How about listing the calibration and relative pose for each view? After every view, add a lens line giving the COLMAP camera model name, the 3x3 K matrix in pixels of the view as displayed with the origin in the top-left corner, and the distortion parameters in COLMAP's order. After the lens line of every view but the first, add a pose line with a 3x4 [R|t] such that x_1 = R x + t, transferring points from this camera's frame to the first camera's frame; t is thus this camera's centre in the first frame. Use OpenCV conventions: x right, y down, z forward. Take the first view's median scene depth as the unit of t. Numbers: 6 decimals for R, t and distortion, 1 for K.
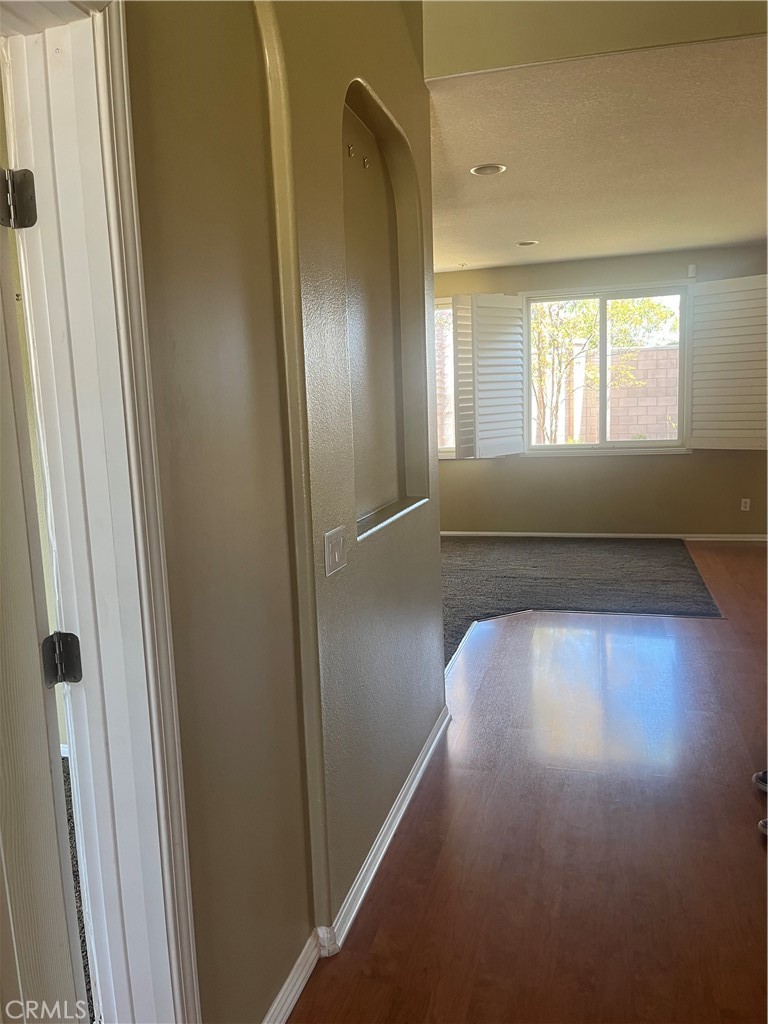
lens RADIAL K [[783.0, 0, 394.4], [0, 783.0, 510.9], [0, 0, 1]] dist [0.069021, -0.101415]
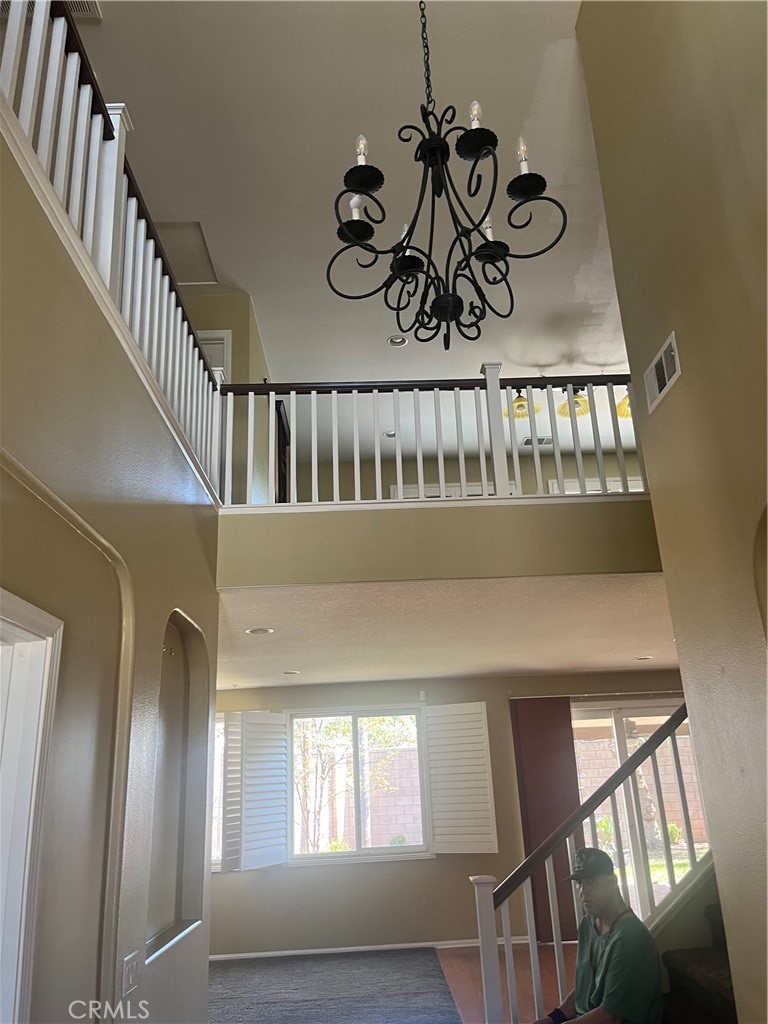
lens RADIAL K [[768.6, 0, 392.8], [0, 768.6, 491.3], [0, 0, 1]] dist [-0.002870, -0.007992]
pose [[0.959676, 0.087443, 0.267164, -0.017456], [0.055654, 0.872477, -0.485475, -0.001262], [-0.275545, 0.480767, 0.832429, -0.137576]]
